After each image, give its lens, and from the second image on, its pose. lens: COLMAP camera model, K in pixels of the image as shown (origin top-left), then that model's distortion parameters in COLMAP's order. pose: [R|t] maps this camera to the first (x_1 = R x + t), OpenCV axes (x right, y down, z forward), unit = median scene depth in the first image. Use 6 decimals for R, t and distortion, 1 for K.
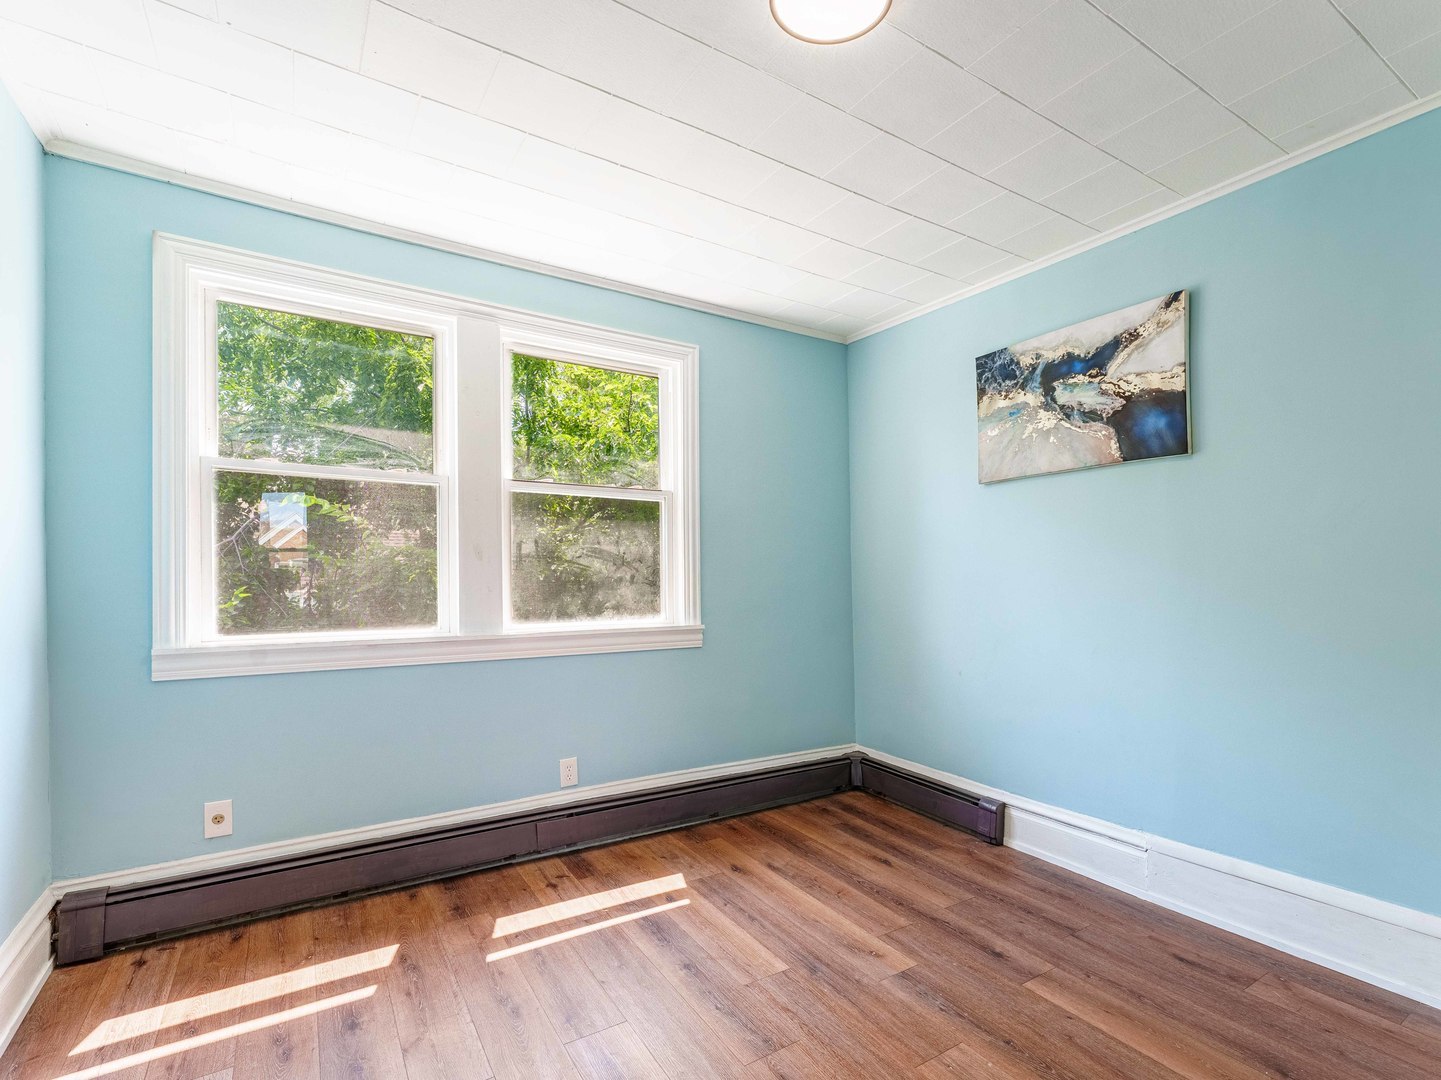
lens RADIAL K [[689.6, 0, 747.8], [0, 689.6, 550.0], [0, 0, 1]] dist [0.000444, -0.000967]
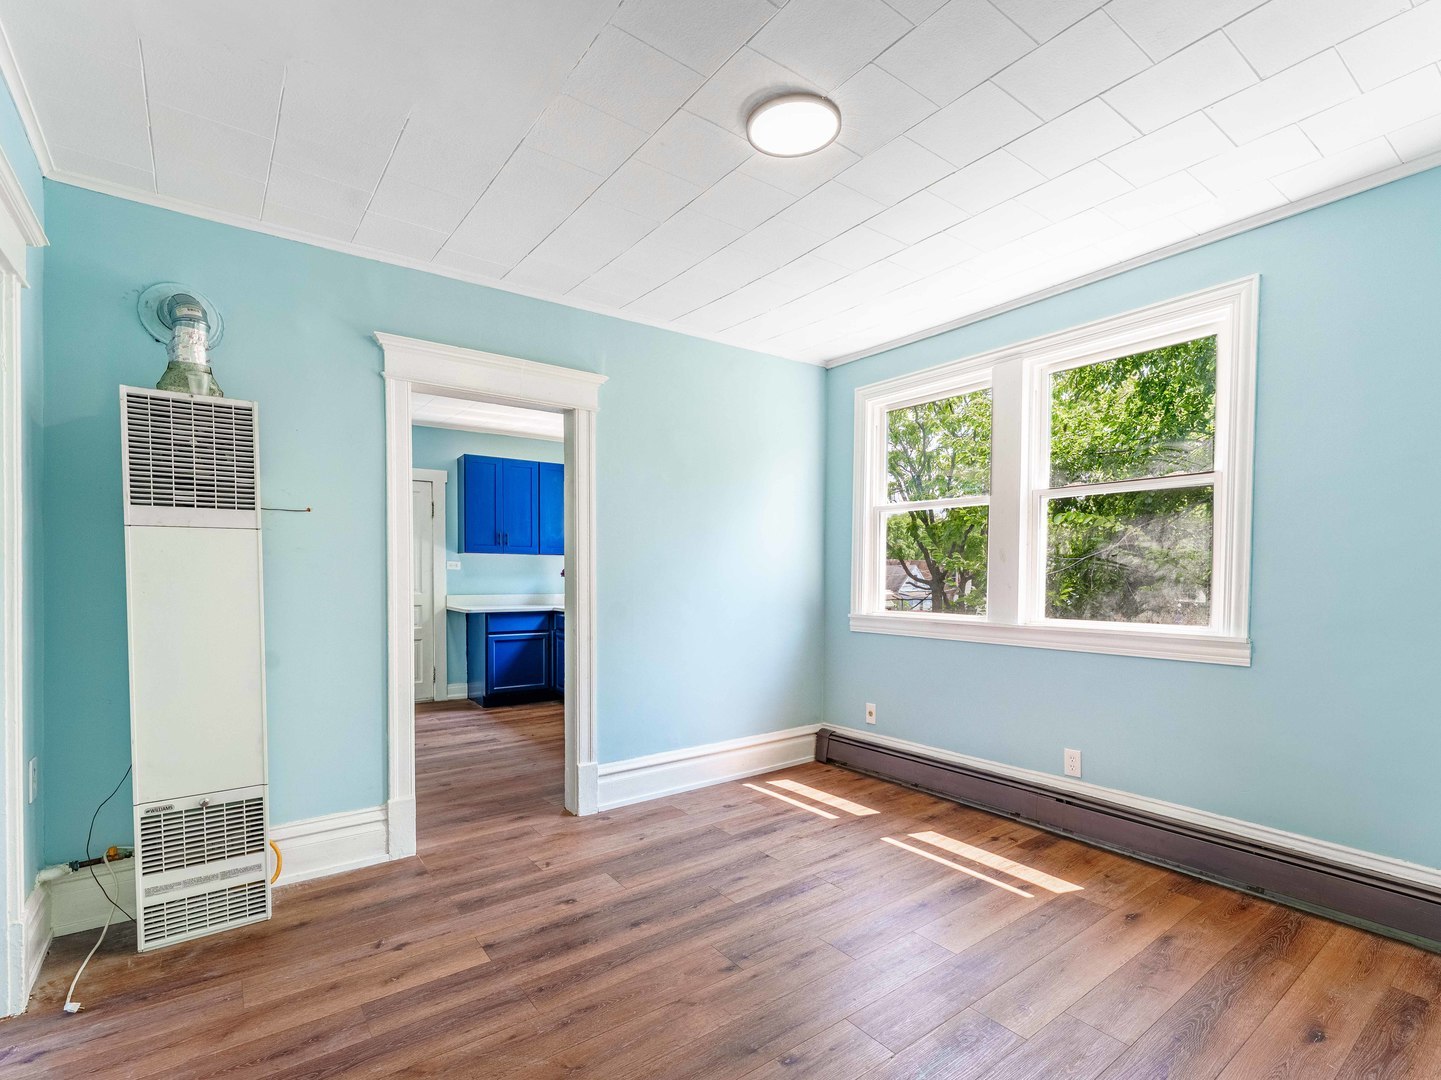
lens RADIAL K [[689.6, 0, 747.8], [0, 689.6, 550.0], [0, 0, 1]] dist [0.000444, -0.000967]
pose [[0.082795, -0.036286, -0.995906, 0.781362], [0.034738, 0.998835, -0.033505, 0.019201], [0.995961, -0.031822, 0.083959, 0.450416]]
